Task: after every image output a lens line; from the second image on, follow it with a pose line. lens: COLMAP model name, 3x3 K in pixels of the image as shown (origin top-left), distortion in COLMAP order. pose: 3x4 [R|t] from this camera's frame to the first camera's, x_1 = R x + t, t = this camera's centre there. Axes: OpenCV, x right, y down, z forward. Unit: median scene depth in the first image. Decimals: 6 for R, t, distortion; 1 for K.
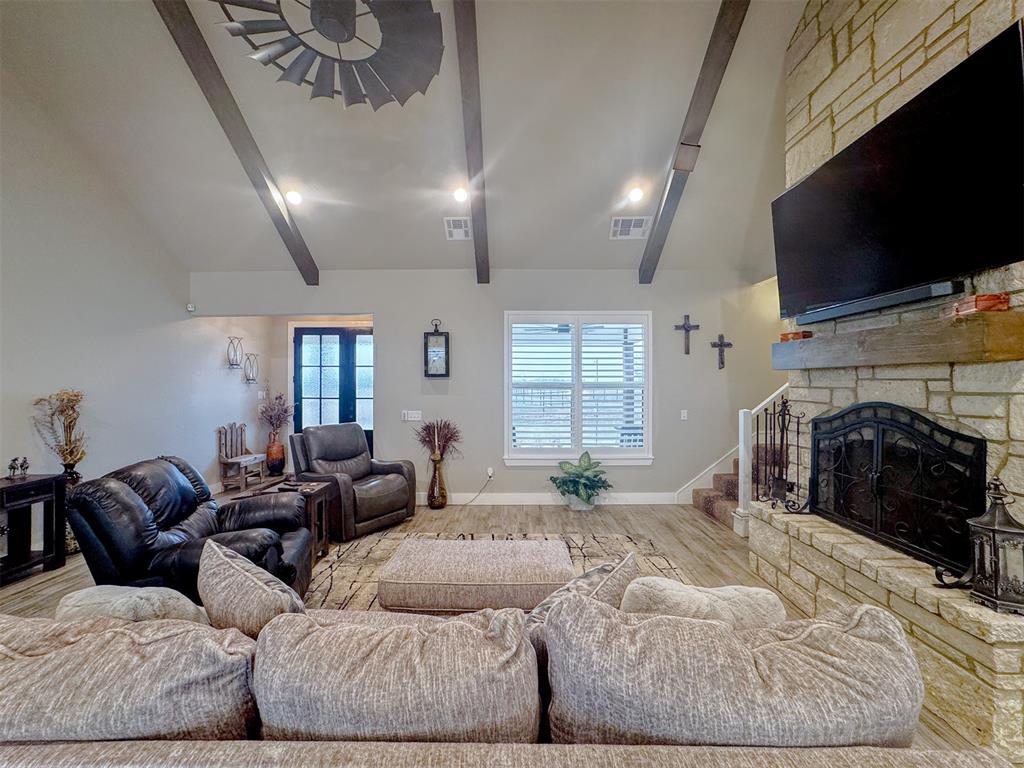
lens RADIAL K [[414.5, 0, 514.7], [0, 414.5, 386.2], [0, 0, 1]] dist [-0.014430, 0.006574]
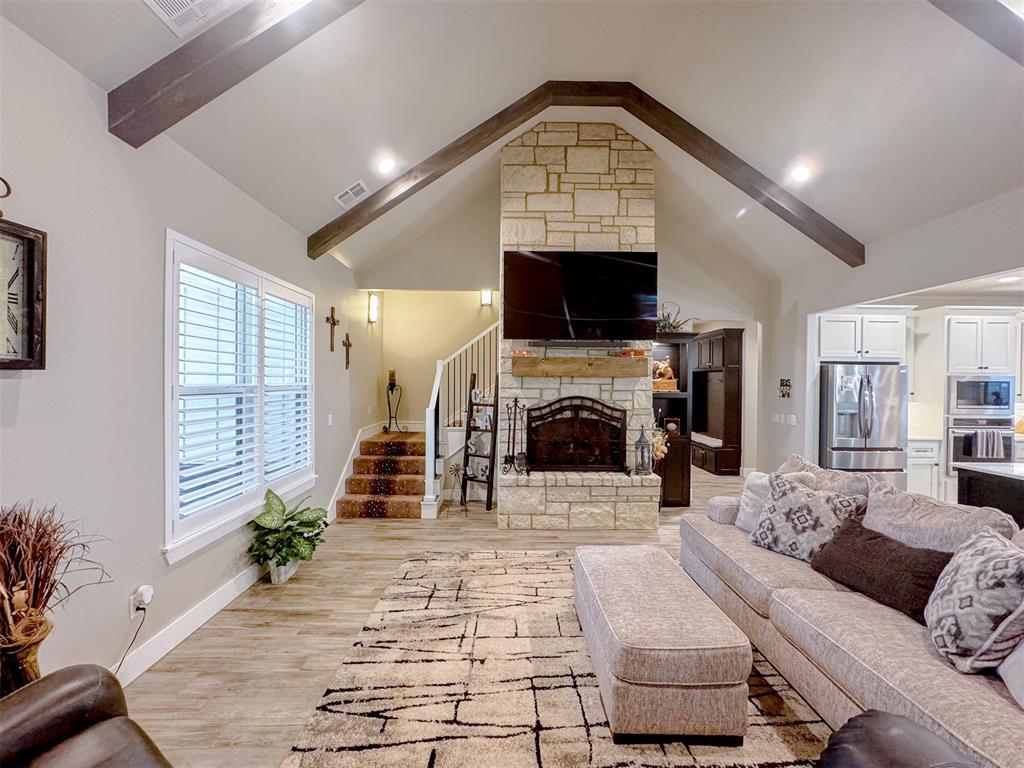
lens RADIAL K [[414.5, 0, 514.3], [0, 414.5, 382.5], [0, 0, 1]] dist [-0.014430, 0.006574]
pose [[0.011031, -0.002038, 0.999937, -0.876917], [-0.000686, 0.999998, 0.002045, -0.022520], [-0.999939, -0.000708, 0.011030, 1.131162]]
